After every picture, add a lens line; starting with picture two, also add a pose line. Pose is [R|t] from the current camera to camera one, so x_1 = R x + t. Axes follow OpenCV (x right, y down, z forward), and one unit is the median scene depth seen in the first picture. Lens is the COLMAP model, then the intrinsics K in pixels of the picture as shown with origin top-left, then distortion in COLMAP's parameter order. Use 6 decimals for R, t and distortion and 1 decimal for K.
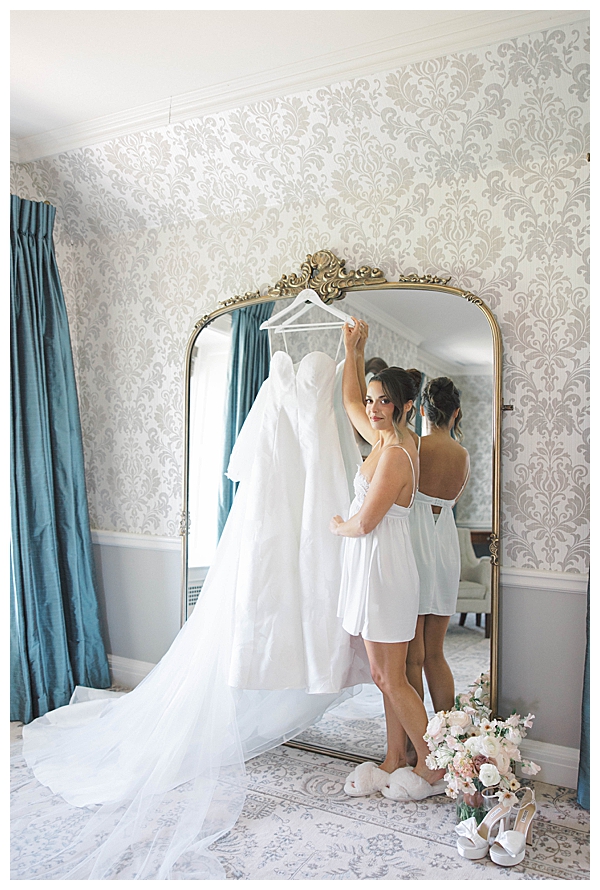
lens RADIAL K [[748.8, 0, 300.0], [0, 748.8, 445.0], [0, 0, 1]] dist [-0.011364, 0.005241]
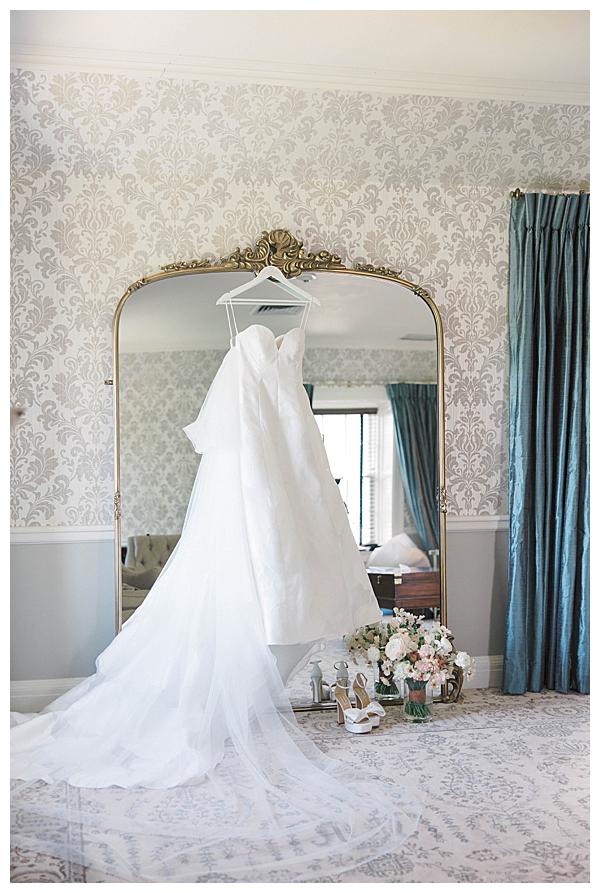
lens RADIAL K [[1109.2, 0, 300.0], [0, 1109.2, 446.5], [0, 0, 1]] dist [0.020071, 0.001483]
pose [[0.740489, -0.017823, 0.671832, -1.064813], [0.019535, 0.999797, 0.004992, 0.037040], [-0.671785, 0.009428, 0.740687, -0.172753]]
